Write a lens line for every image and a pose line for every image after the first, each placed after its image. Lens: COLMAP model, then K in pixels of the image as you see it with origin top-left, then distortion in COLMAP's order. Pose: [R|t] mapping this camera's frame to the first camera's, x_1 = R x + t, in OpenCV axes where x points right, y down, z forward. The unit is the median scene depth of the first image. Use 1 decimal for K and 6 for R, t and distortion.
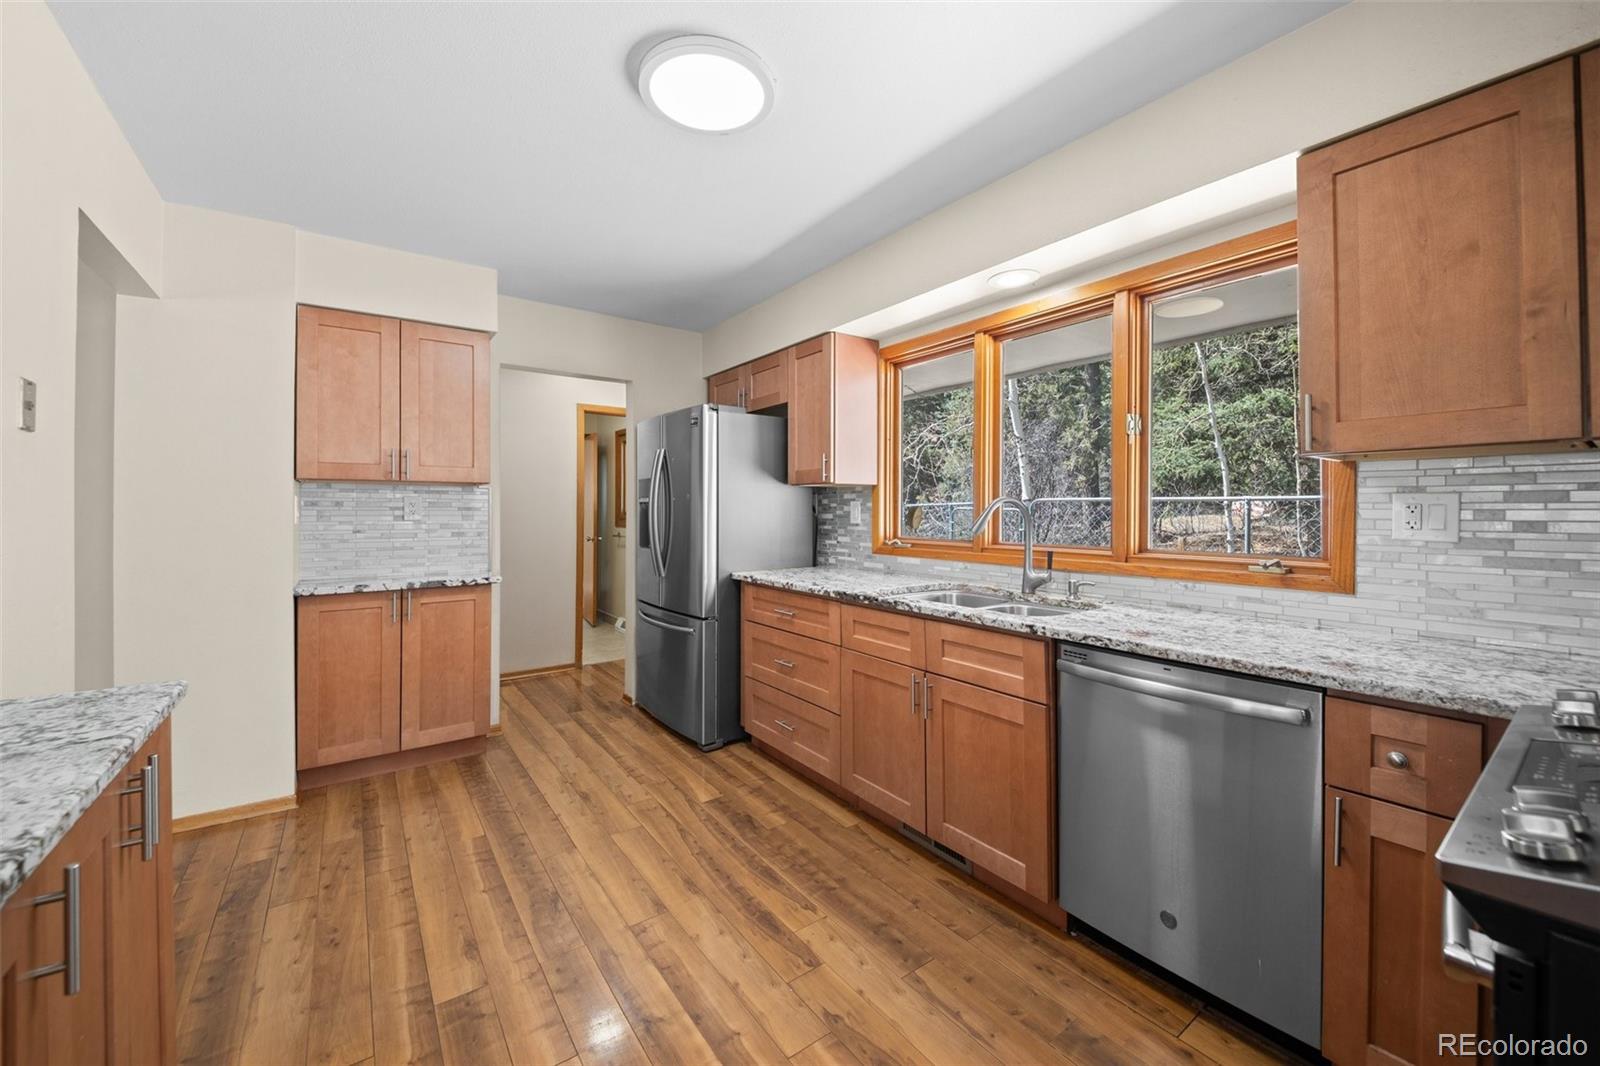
lens RADIAL K [[608.9, 0, 799.4], [0, 608.9, 506.7], [0, 0, 1]] dist [0.001272, -0.000044]
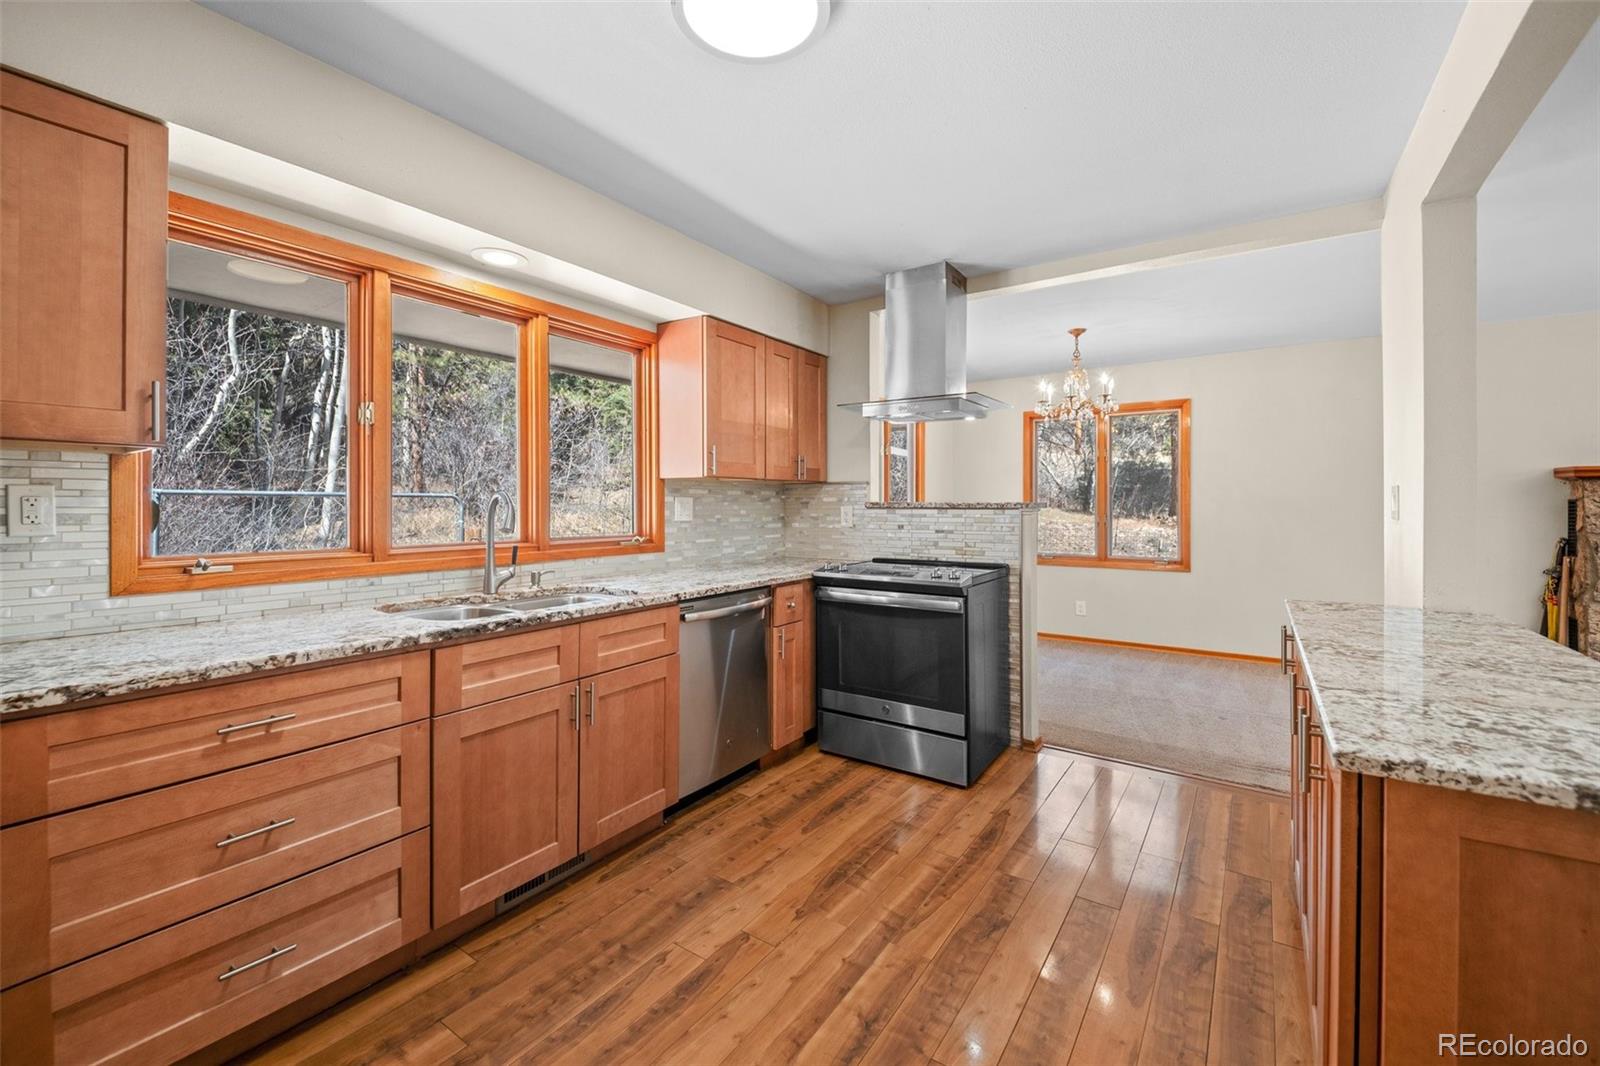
lens RADIAL K [[641.4, 0, 799.9], [0, 641.4, 507.9], [0, 0, 1]] dist [0.000535, -0.000091]
pose [[-0.321318, -0.005523, 0.946955, -0.852593], [-0.003670, 0.999983, 0.004587, 0.003967], [-0.946964, -0.002002, -0.321333, 1.028240]]
